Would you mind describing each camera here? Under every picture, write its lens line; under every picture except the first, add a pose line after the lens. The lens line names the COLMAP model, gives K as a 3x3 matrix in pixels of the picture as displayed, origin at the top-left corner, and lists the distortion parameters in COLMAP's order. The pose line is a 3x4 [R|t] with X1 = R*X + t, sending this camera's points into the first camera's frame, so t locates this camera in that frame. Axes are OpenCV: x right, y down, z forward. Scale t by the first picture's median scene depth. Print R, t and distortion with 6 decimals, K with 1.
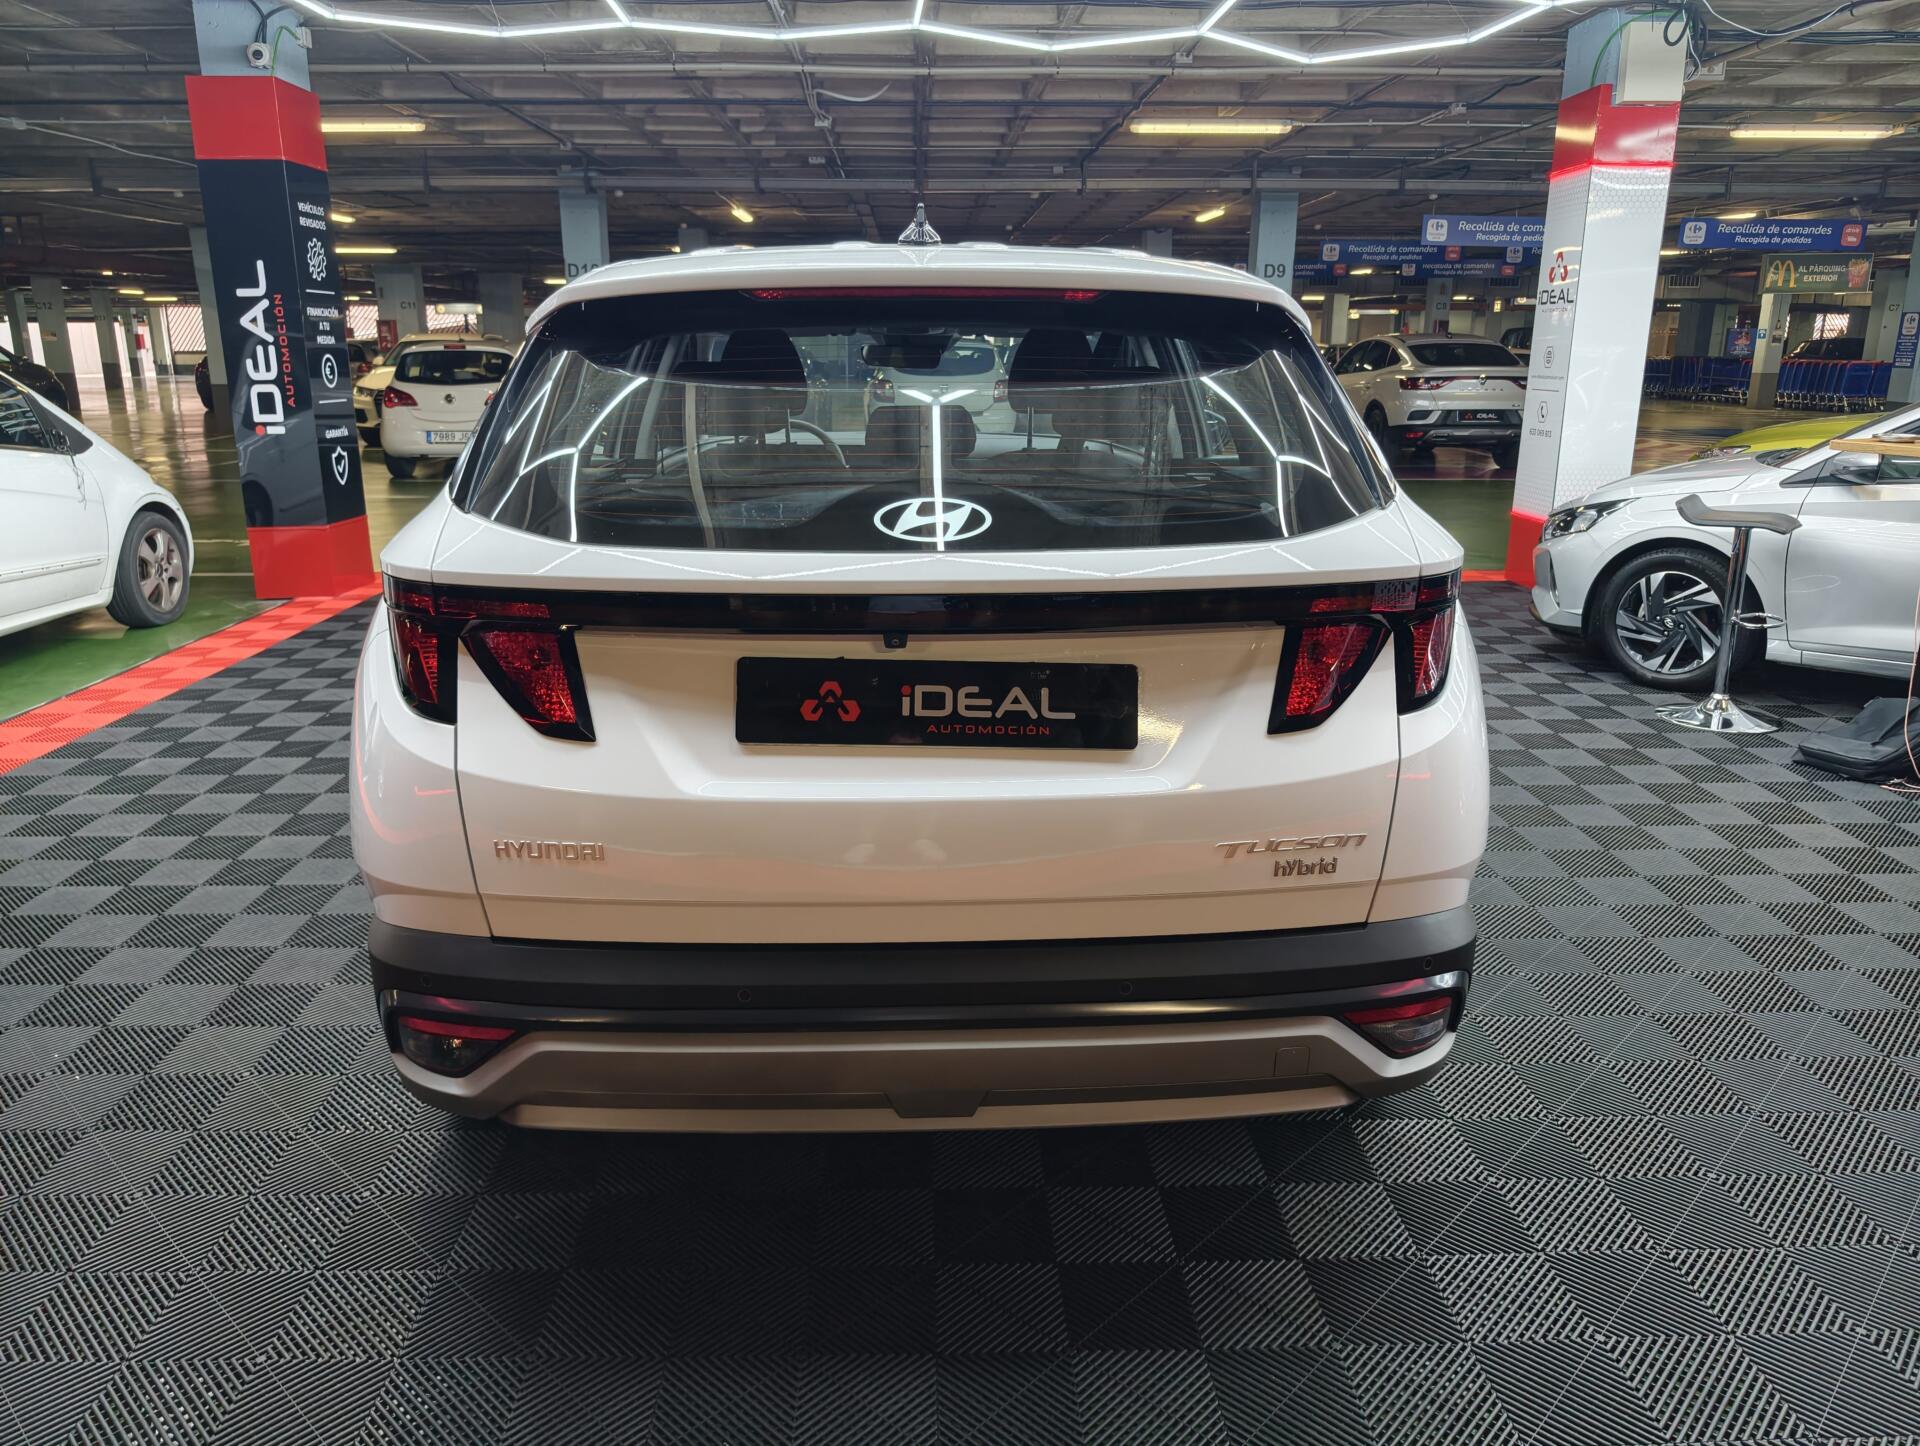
lens RADIAL K [[1306.8, 0, 964.8], [0, 1306.8, 713.8], [0, 0, 1]] dist [-0.001860, 0.001333]
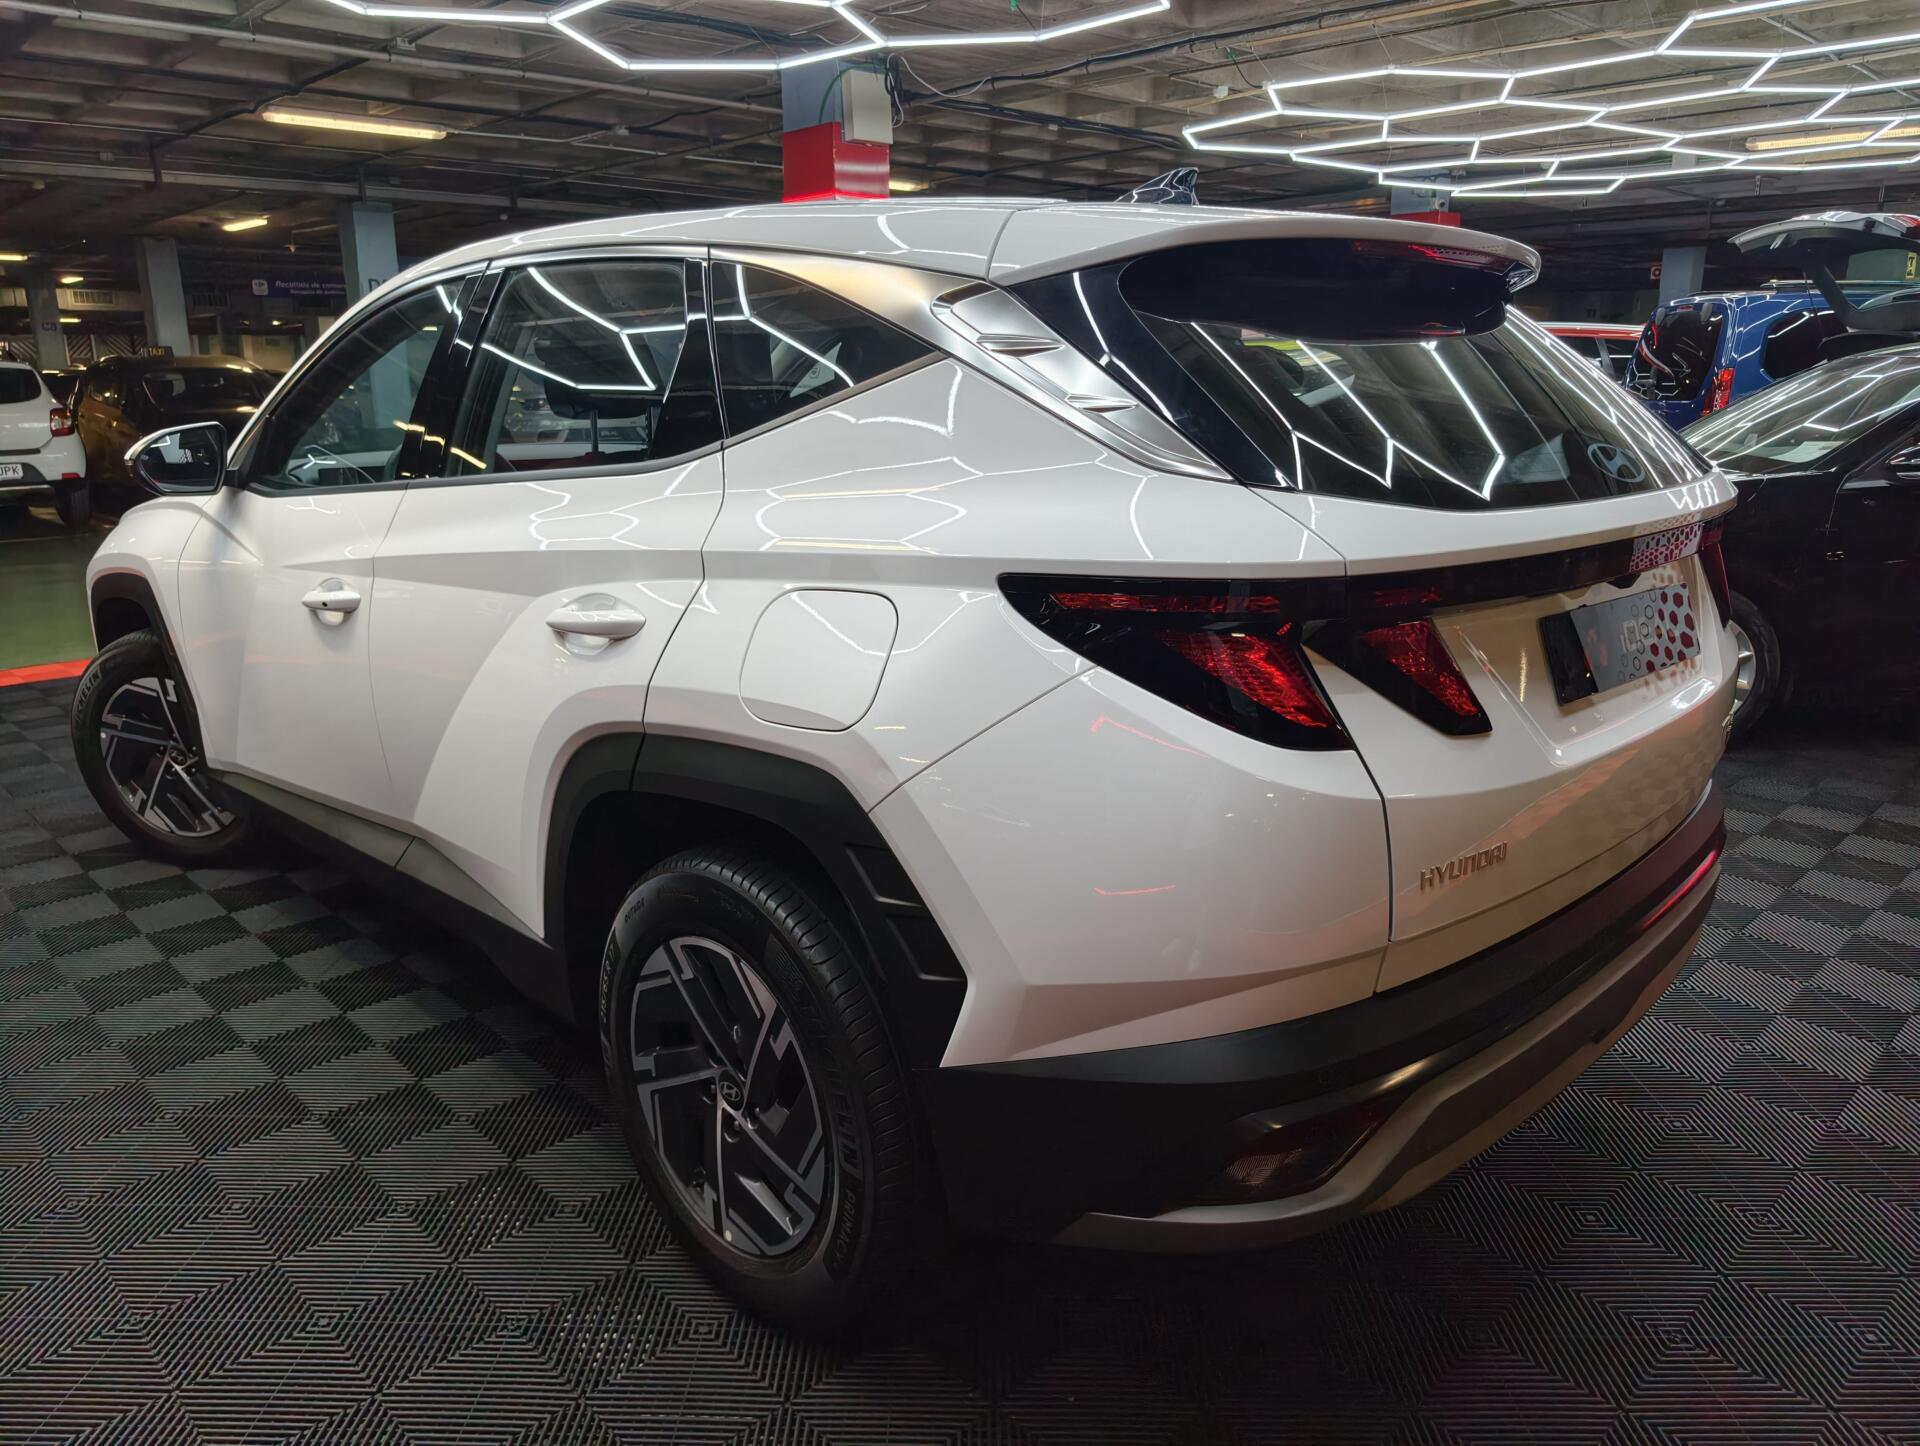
lens RADIAL K [[1306.8, 0, 962.8], [0, 1306.8, 715.8], [0, 0, 1]] dist [-0.001860, 0.001333]
pose [[0.765288, -0.175687, 0.619248, -0.130269], [0.185351, 0.981431, 0.049379, -0.011706], [-0.616425, 0.076990, 0.783641, 0.060964]]
